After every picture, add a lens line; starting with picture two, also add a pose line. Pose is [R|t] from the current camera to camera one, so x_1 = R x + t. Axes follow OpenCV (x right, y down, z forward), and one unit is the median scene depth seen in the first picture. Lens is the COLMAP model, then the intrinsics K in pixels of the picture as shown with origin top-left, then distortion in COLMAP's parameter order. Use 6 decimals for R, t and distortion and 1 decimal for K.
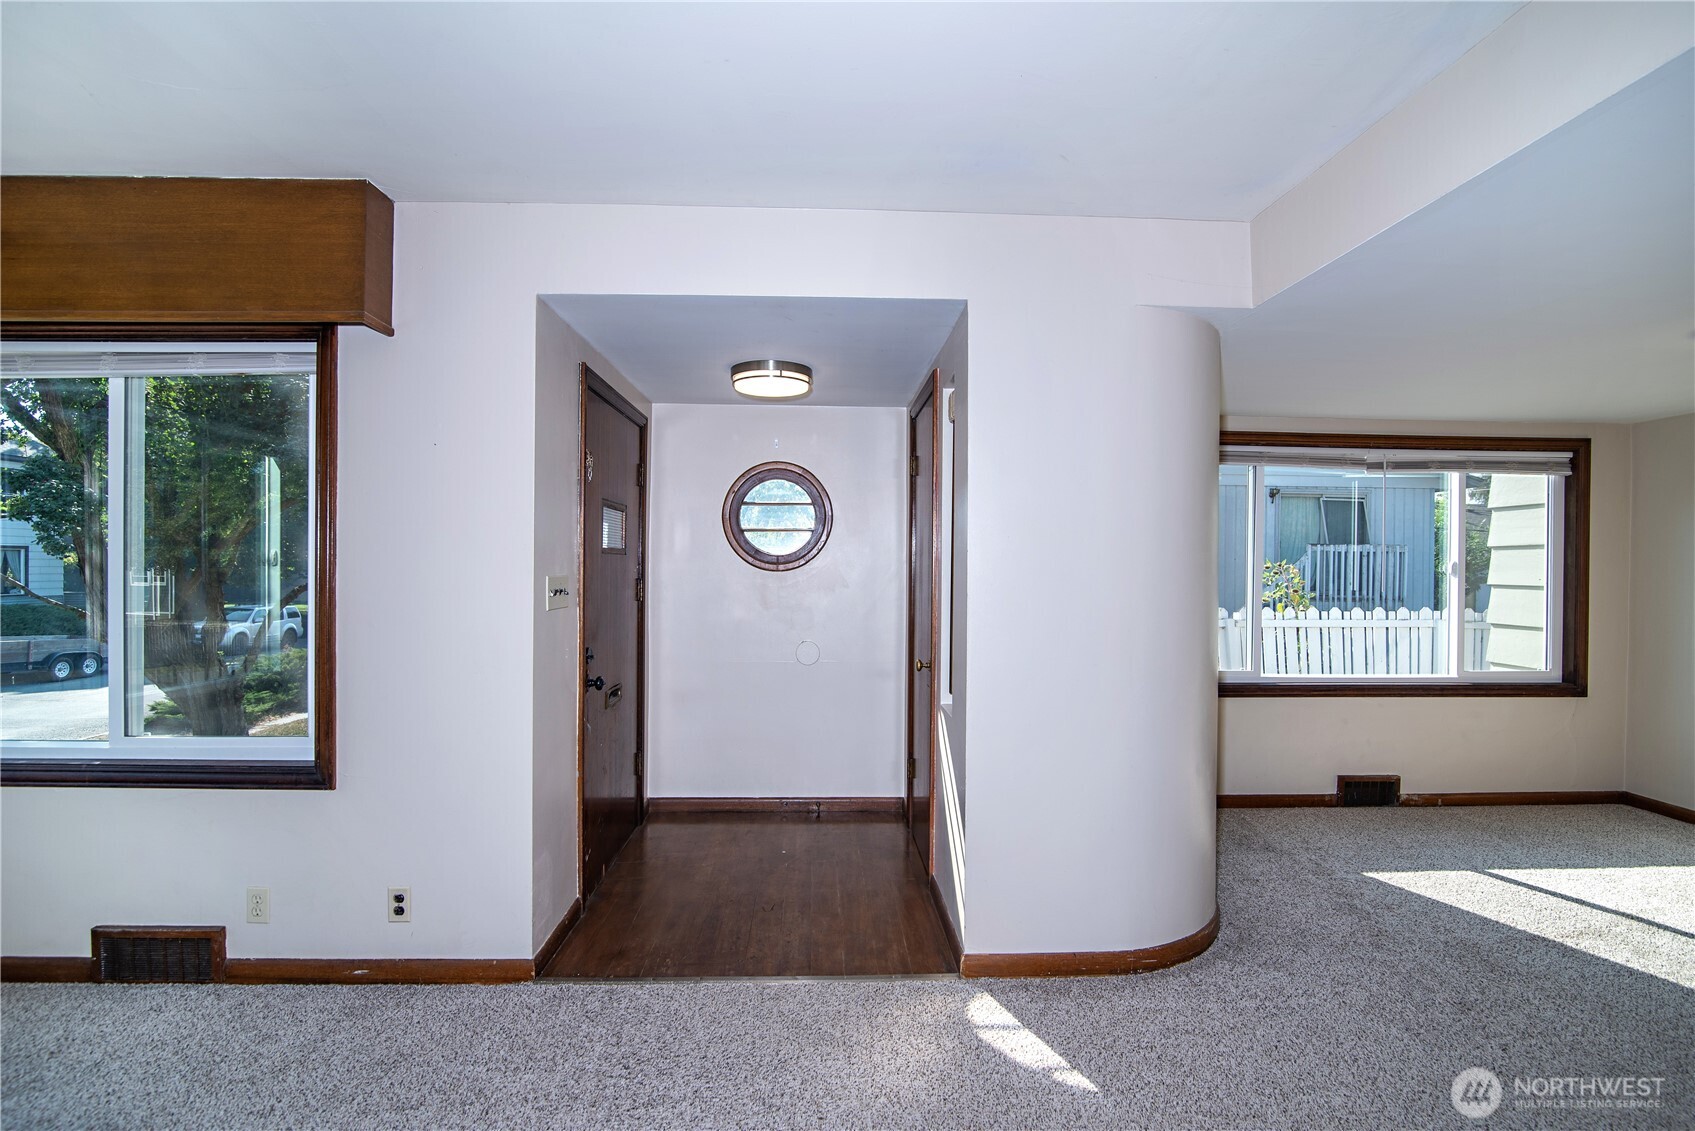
lens RADIAL K [[779.0, 0, 841.1], [0, 779.0, 569.6], [0, 0, 1]] dist [-0.019153, 0.000821]
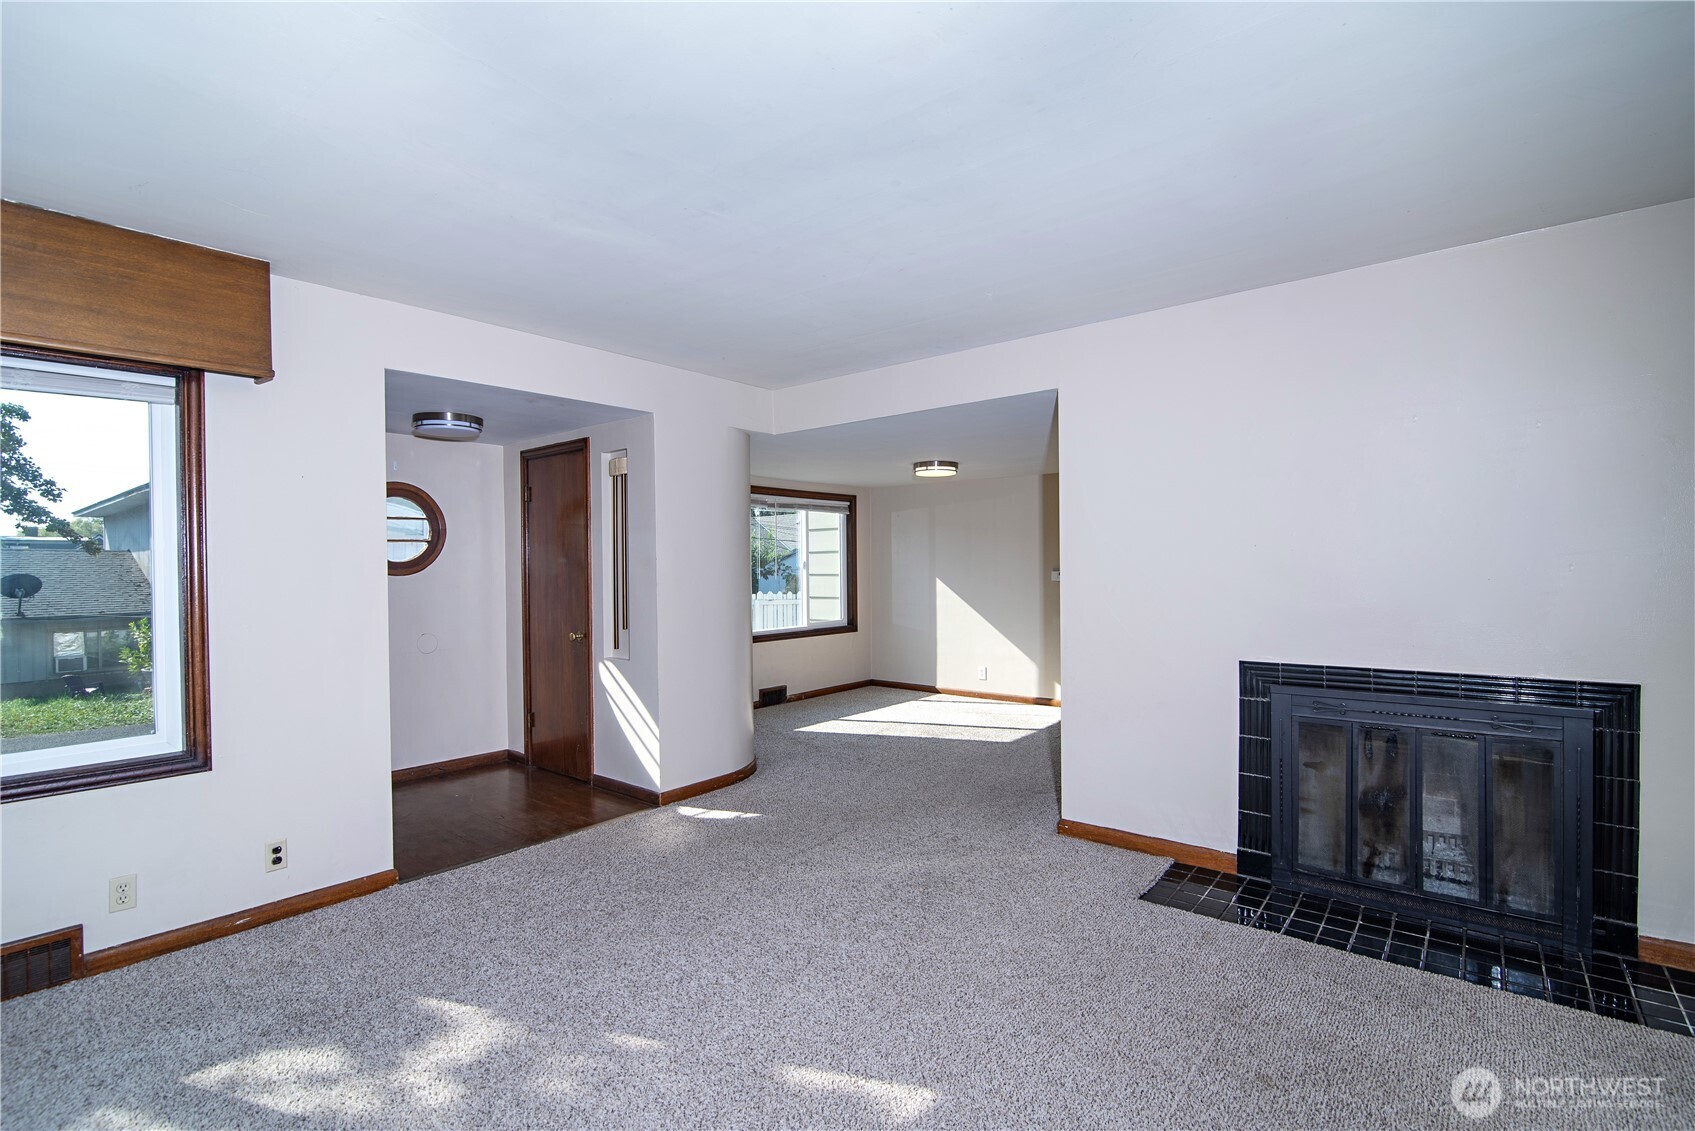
lens RADIAL K [[779.0, 0, 845.9], [0, 779.0, 559.5], [0, 0, 1]] dist [-0.019153, 0.000821]
pose [[0.663279, -0.009695, 0.748309, -0.504321], [0.020598, 0.999774, -0.005304, -0.002333], [-0.748088, 0.018932, 0.663329, -0.272276]]
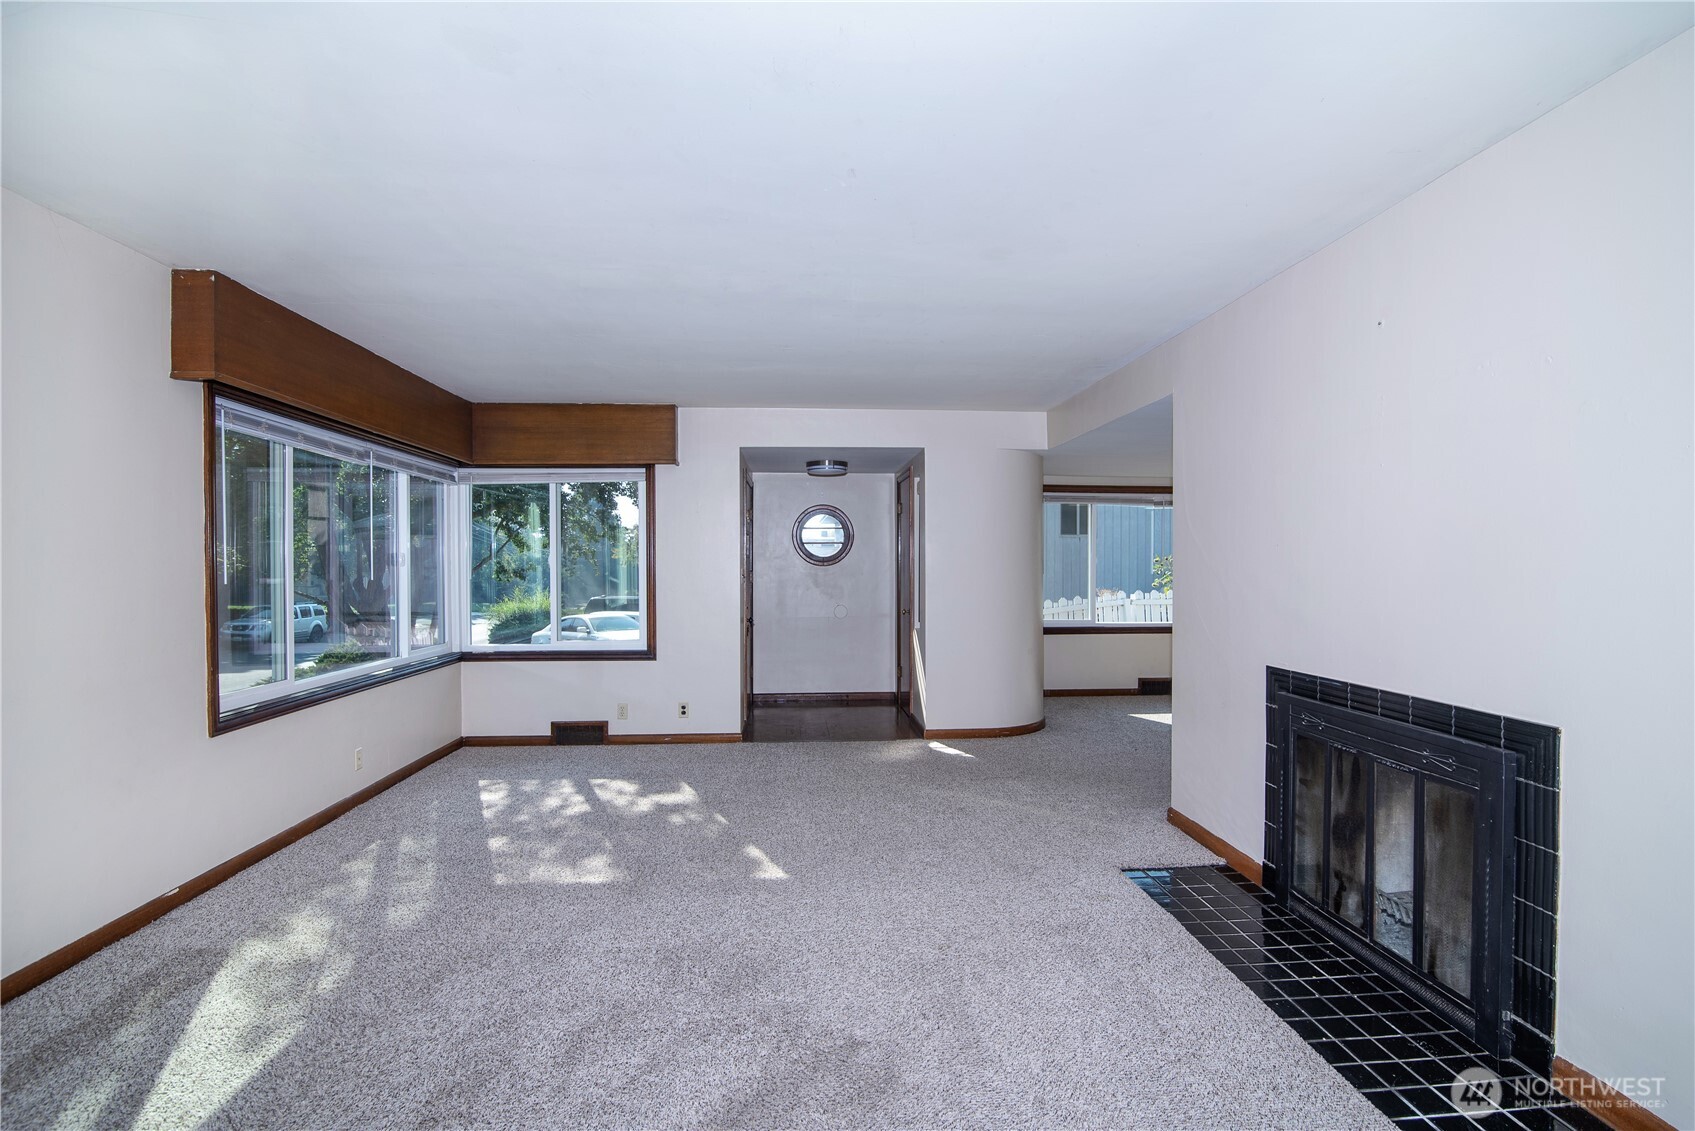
lens RADIAL K [[779.0, 0, 841.2], [0, 779.0, 568.9], [0, 0, 1]] dist [-0.019153, 0.000821]
pose [[0.999508, -0.009445, 0.029918, -0.093734], [0.009331, 0.999949, 0.003947, 0.001970], [-0.029954, -0.003666, 0.999545, -0.782951]]
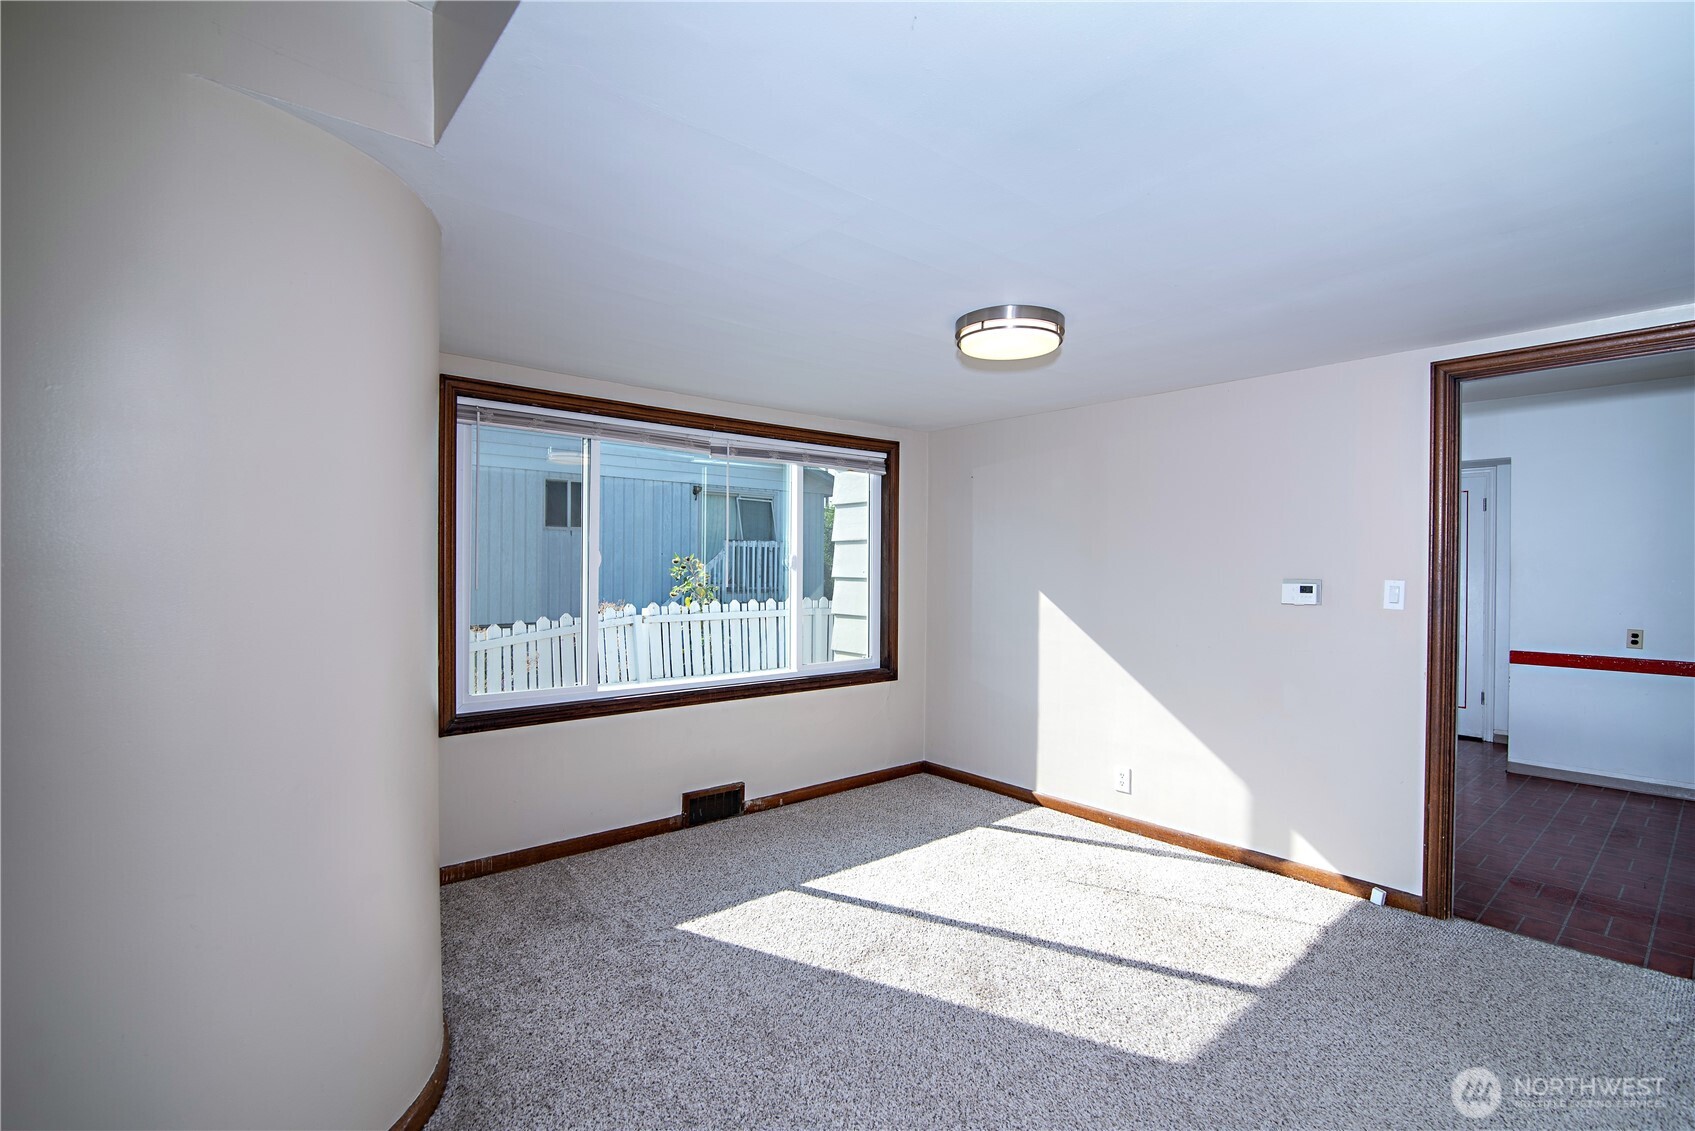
lens RADIAL K [[779.0, 0, 841.1], [0, 779.0, 572.9], [0, 0, 1]] dist [-0.019153, 0.000821]
pose [[0.790979, -0.009533, 0.611770, 0.246382], [0.002915, 0.999926, 0.011813, 0.001096], [-0.611837, -0.007560, 0.790948, 0.182625]]
